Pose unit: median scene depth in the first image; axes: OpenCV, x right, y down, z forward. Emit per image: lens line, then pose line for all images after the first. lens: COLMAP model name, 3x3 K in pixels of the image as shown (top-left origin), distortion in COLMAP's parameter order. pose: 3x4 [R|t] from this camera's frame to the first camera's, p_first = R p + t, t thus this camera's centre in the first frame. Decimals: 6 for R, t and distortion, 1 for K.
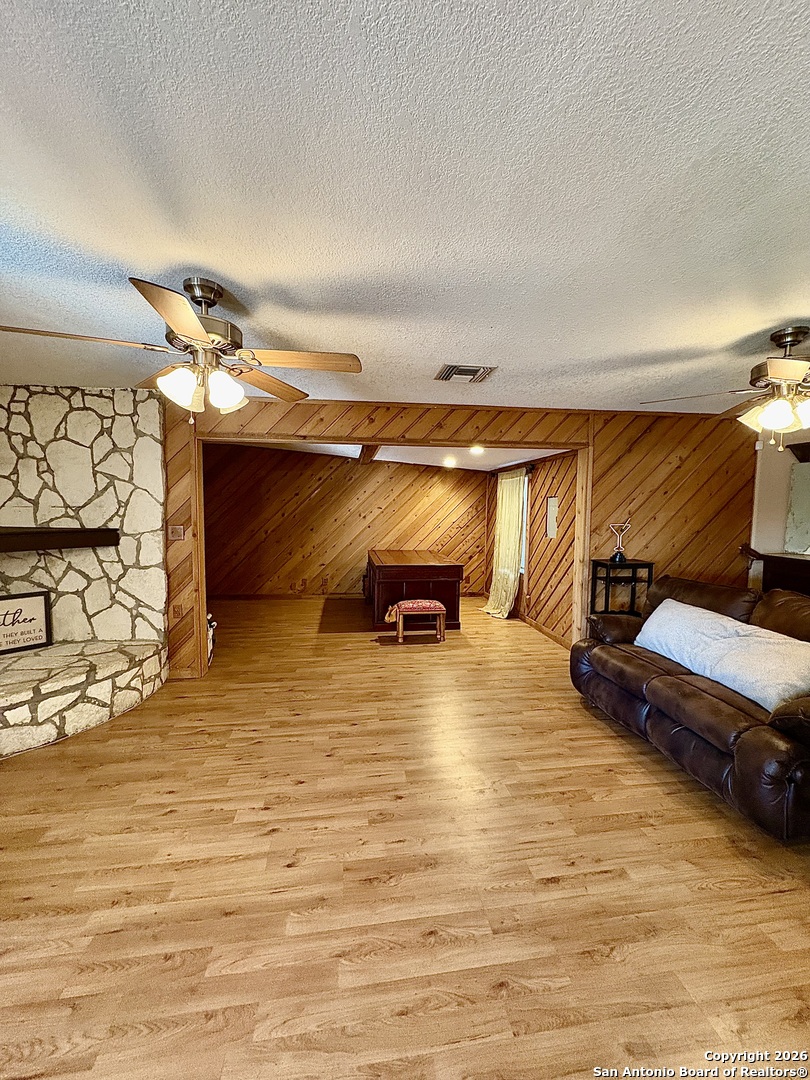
lens RADIAL K [[429.1, 0, 405.0], [0, 429.1, 540.0], [0, 0, 1]] dist [0.000887, 0.000293]
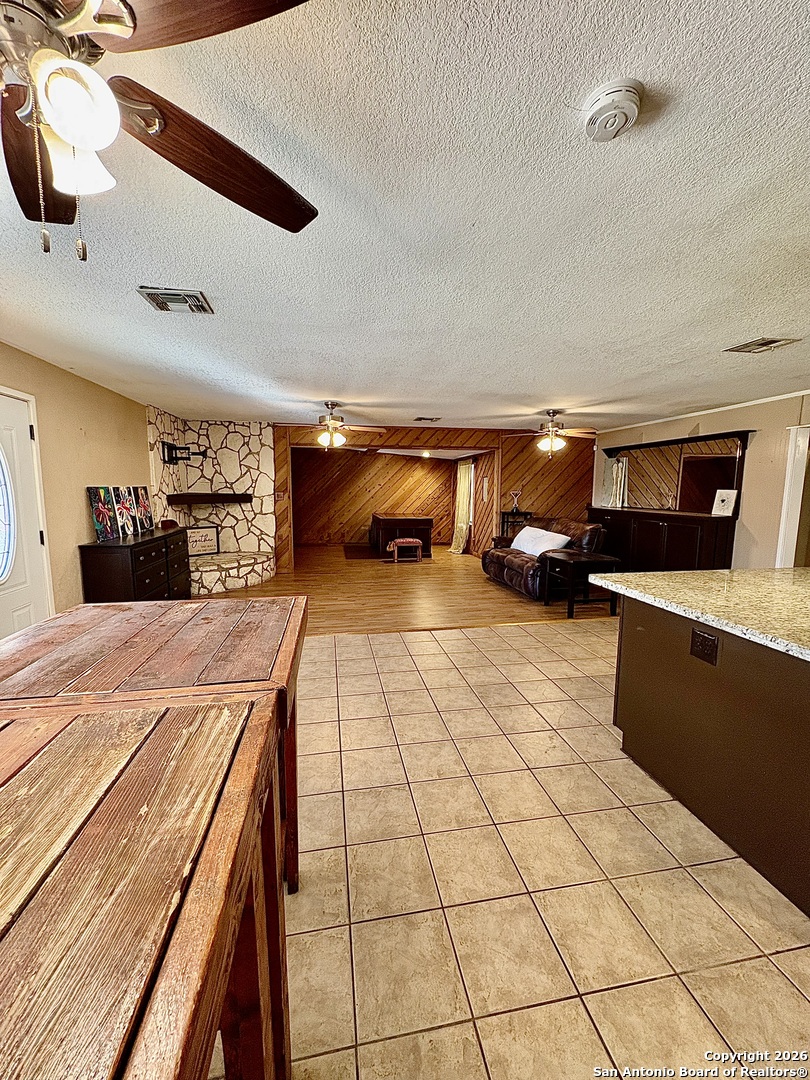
lens RADIAL K [[429.1, 0, 405.0], [0, 429.1, 540.0], [0, 0, 1]] dist [0.000887, 0.000293]
pose [[0.999493, -0.007079, 0.031049, -0.036494], [0.005713, 0.999021, 0.043875, 0.101145], [-0.031330, -0.043676, 0.998554, -0.973955]]
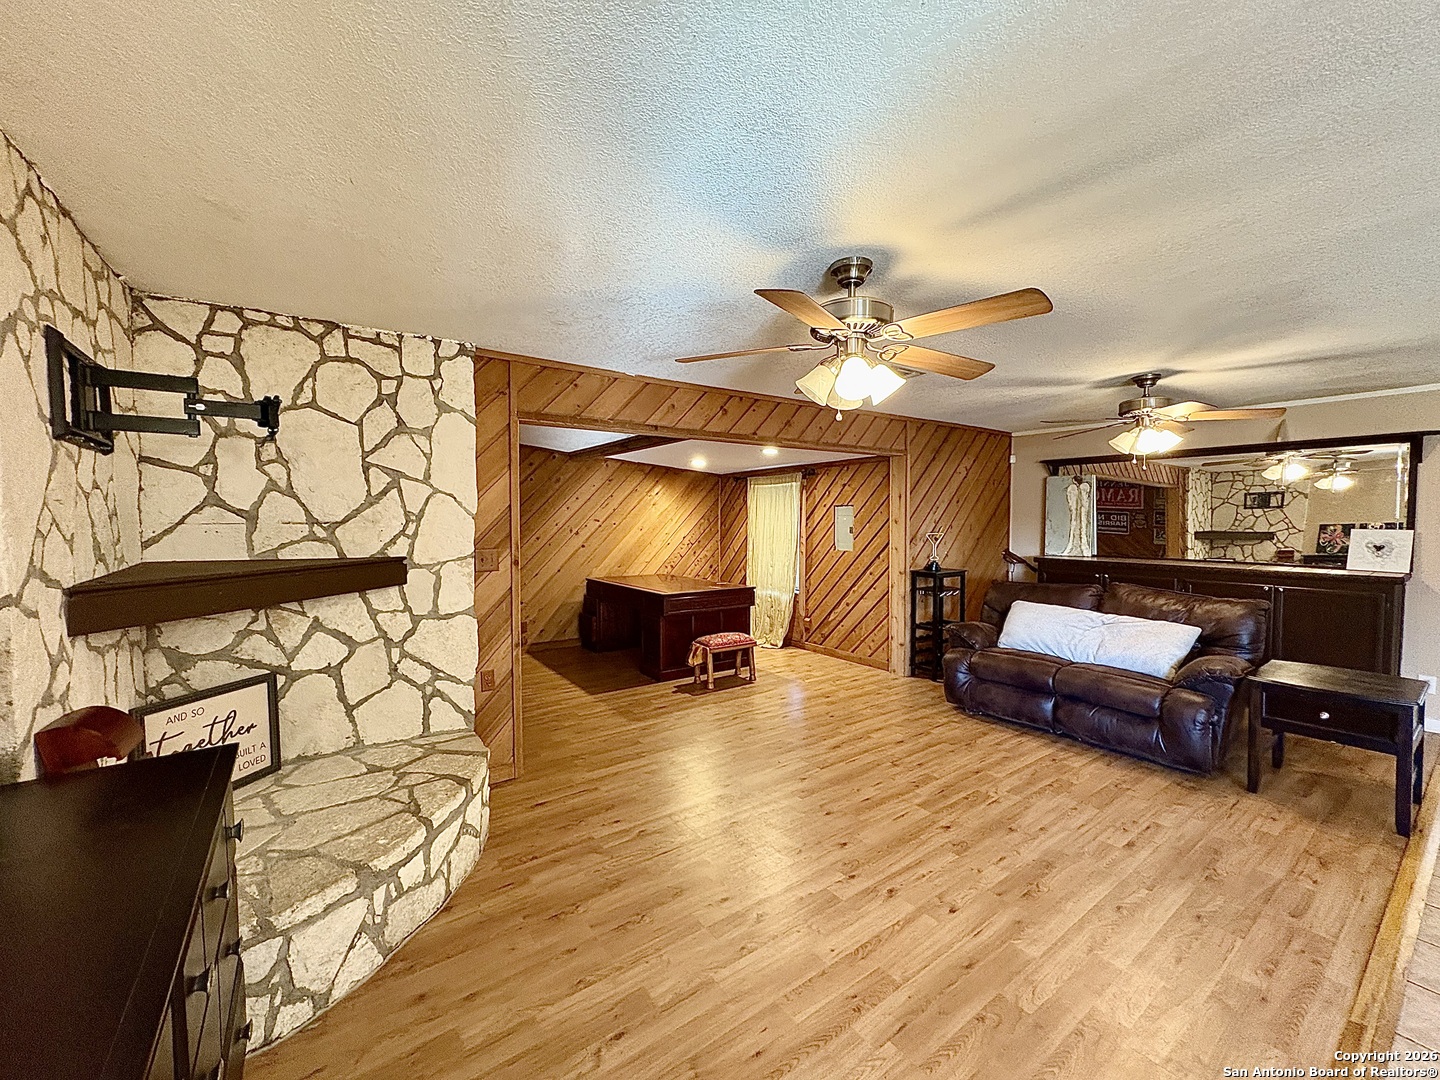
lens RADIAL K [[572.2, 0, 721.3], [0, 572.2, 541.1], [0, 0, 1]] dist [0.000887, 0.000293]
pose [[0.889101, -0.028100, 0.456848, -0.639273], [0.044902, 0.998654, -0.025962, -0.007310], [-0.455503, 0.043596, 0.889166, 0.058001]]
